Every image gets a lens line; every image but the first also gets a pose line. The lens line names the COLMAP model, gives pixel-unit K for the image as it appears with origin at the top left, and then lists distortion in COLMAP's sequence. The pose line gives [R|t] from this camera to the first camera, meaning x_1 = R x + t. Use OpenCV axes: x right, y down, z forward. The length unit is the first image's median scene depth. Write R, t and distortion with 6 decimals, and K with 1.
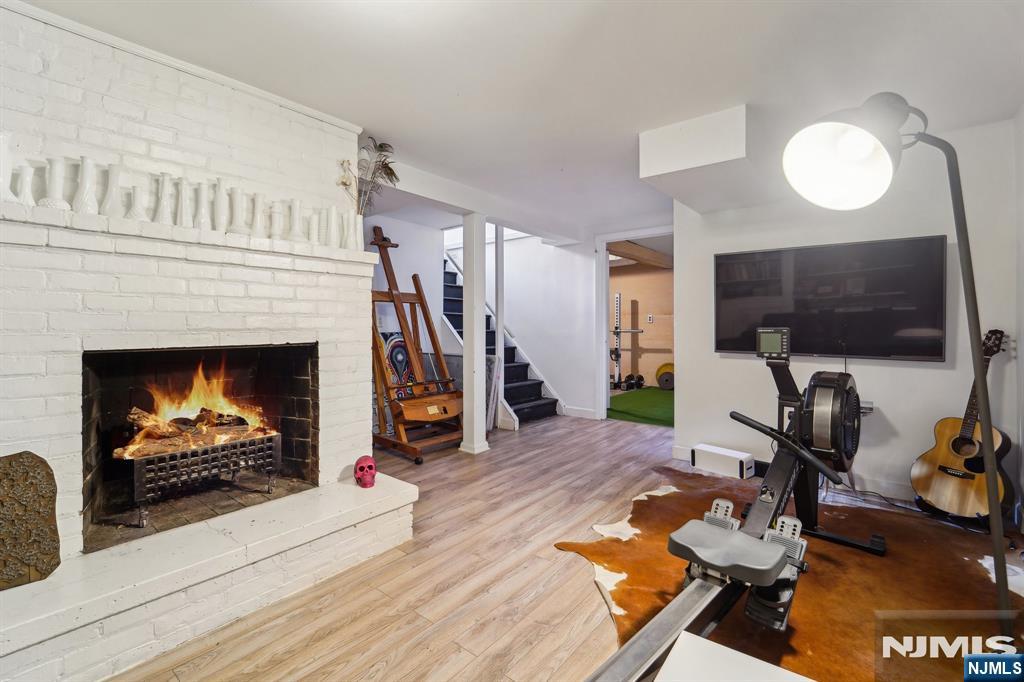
lens RADIAL K [[445.0, 0, 513.3], [0, 445.0, 335.1], [0, 0, 1]] dist [-0.018596, -0.000804]
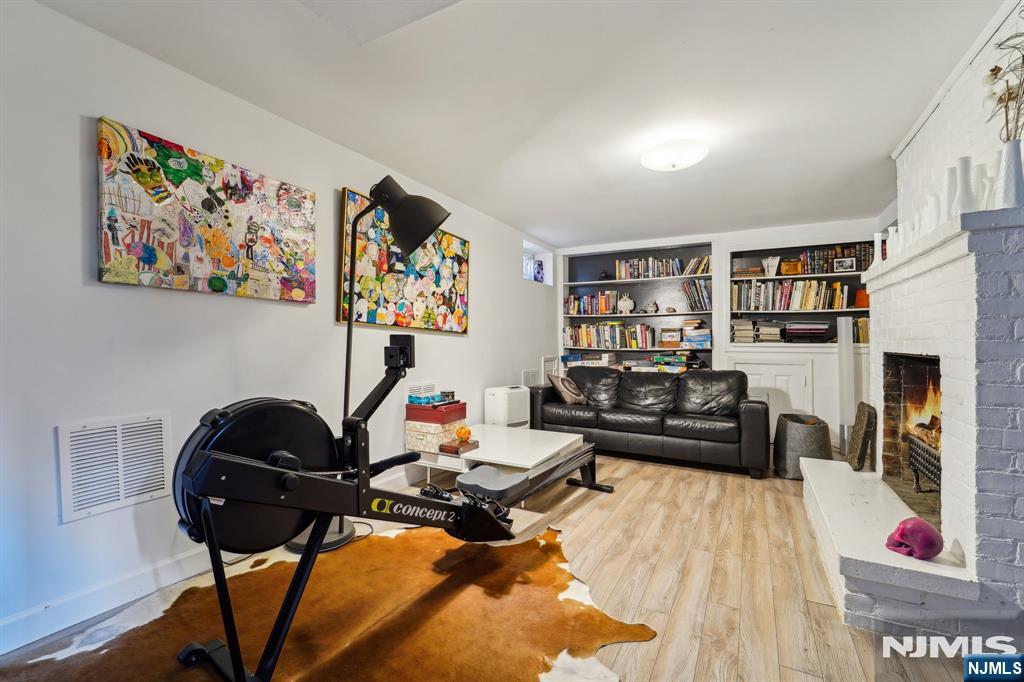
lens RADIAL K [[445.0, 0, 512.2], [0, 445.0, 339.7], [0, 0, 1]] dist [-0.018596, -0.000804]
pose [[-0.985601, -0.000568, -0.169088, 0.539942], [-0.003545, 0.999844, 0.017309, -0.026373], [0.169051, 0.017659, -0.985449, 2.000402]]
